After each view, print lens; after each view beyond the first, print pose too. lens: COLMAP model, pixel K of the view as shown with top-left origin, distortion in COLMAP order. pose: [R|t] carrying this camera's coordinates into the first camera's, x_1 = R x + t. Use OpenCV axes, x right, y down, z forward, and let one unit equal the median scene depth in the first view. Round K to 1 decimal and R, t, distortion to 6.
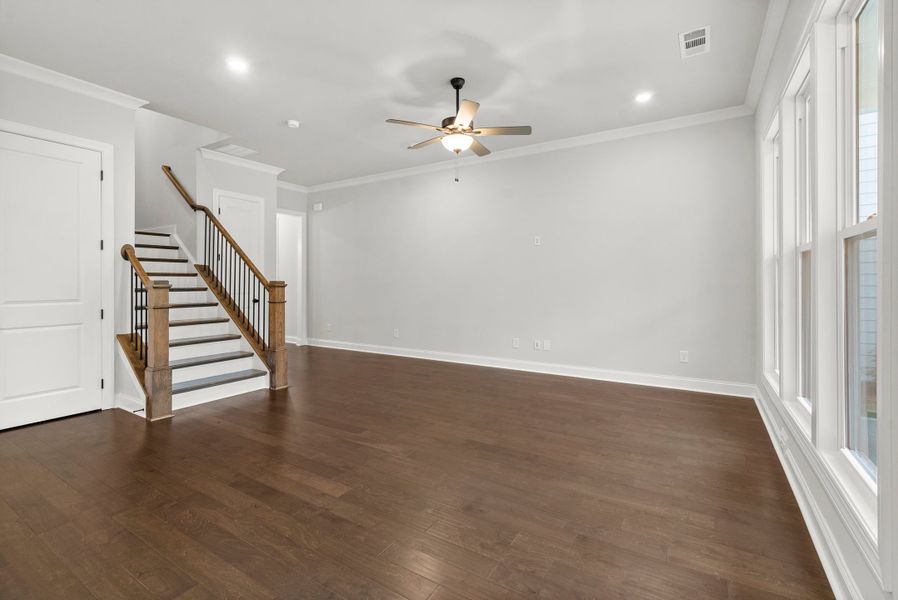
lens RADIAL K [[408.7, 0, 445.0], [0, 408.7, 281.1], [0, 0, 1]] dist [-0.003258, 0.000655]
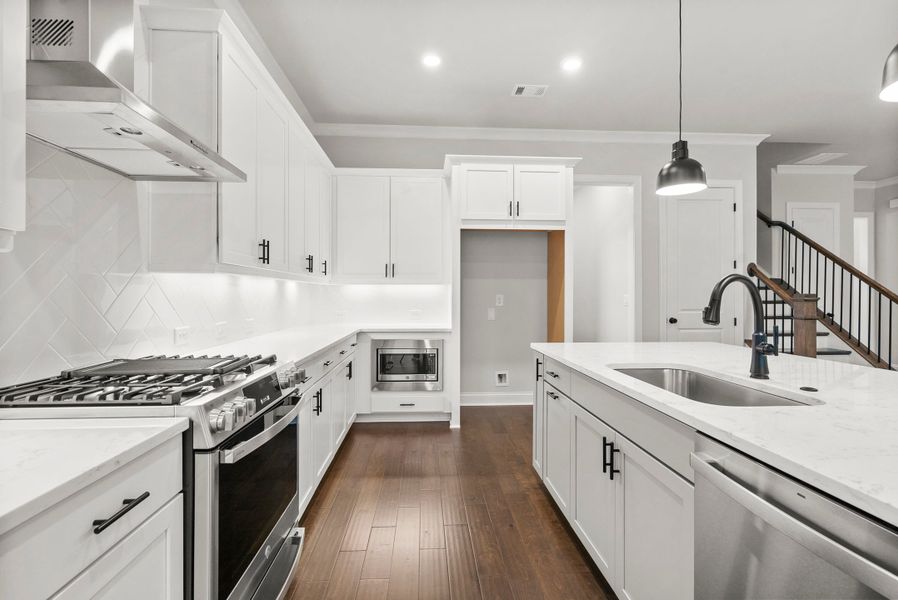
lens RADIAL K [[408.7, 0, 448.4], [0, 408.7, 297.1], [0, 0, 1]] dist [-0.003258, 0.000655]
pose [[0.591048, 0.002912, -0.806631, -0.354977], [0.003199, 0.999977, 0.005954, -0.001723], [0.806630, -0.006099, 0.591025, -0.394625]]
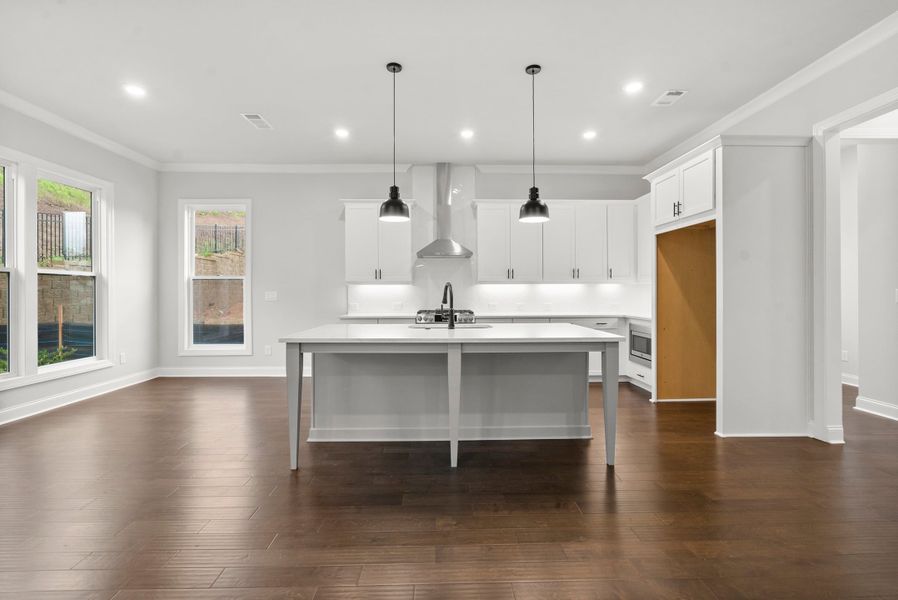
lens RADIAL K [[408.7, 0, 448.2], [0, 408.7, 293.8], [0, 0, 1]] dist [-0.003258, 0.000655]
pose [[-0.836067, 0.003276, -0.548618, -0.008330], [0.004361, 0.999990, -0.000675, 0.006549], [0.548610, -0.002957, -0.836073, 0.813620]]
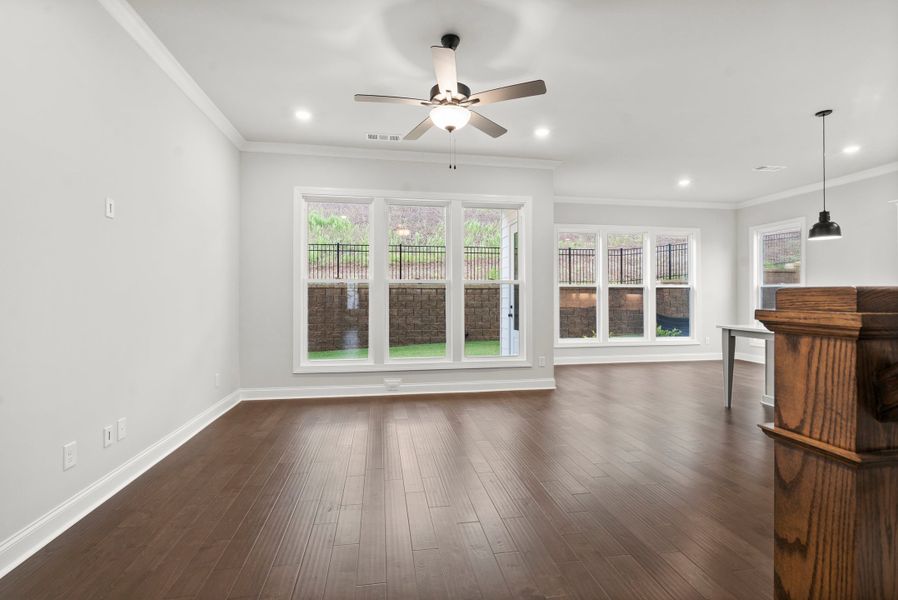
lens RADIAL K [[408.7, 0, 444.6], [0, 408.7, 296.6], [0, 0, 1]] dist [-0.003258, 0.000655]
pose [[-0.658889, 0.002587, 0.752235, -0.515539], [-0.002705, 0.999979, -0.005809, 0.007162], [-0.752235, -0.005862, -0.658869, 1.442025]]
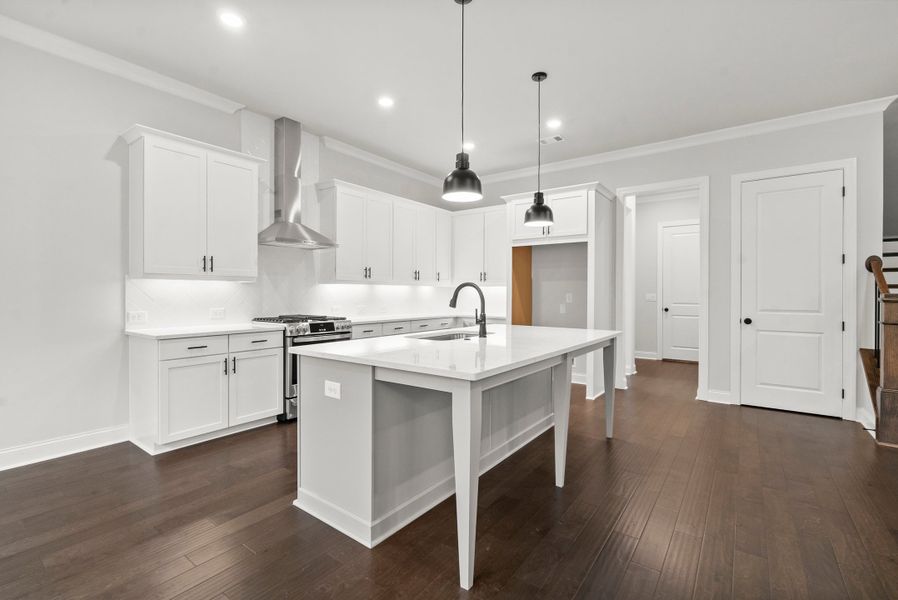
lens RADIAL K [[408.7, 0, 447.7], [0, 408.7, 296.6], [0, 0, 1]] dist [-0.003258, 0.000655]
pose [[-0.080531, 0.004972, -0.996740, 0.255617], [-0.001268, 0.999986, 0.005091, 0.002867], [0.996751, 0.001674, -0.080524, 0.087115]]
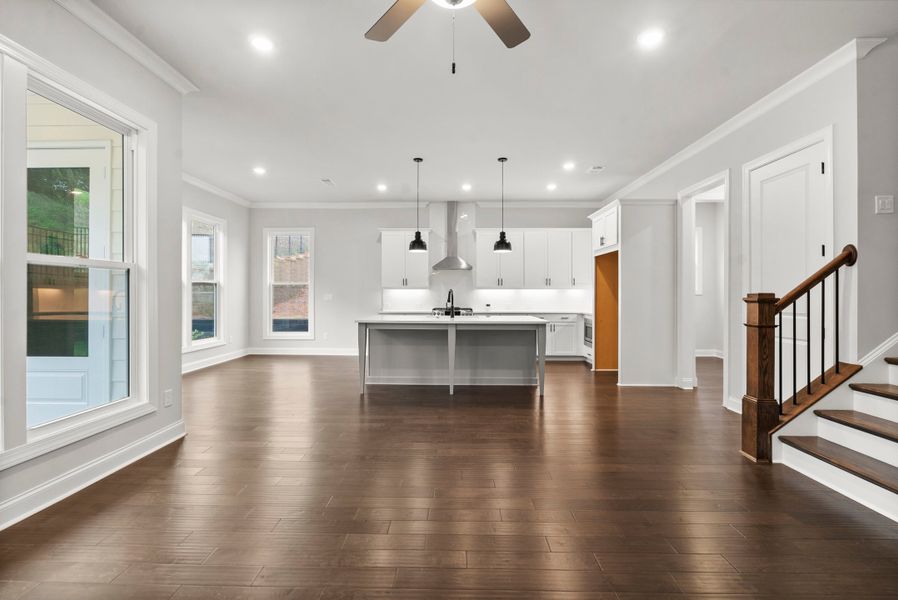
lens RADIAL K [[408.7, 0, 446.5], [0, 408.7, 295.5], [0, 0, 1]] dist [-0.003258, 0.000655]
pose [[-0.862021, -0.000642, -0.506873, 0.246843], [0.000155, 0.999999, -0.001530, 0.005479], [0.506873, -0.001397, -0.862020, 1.304781]]
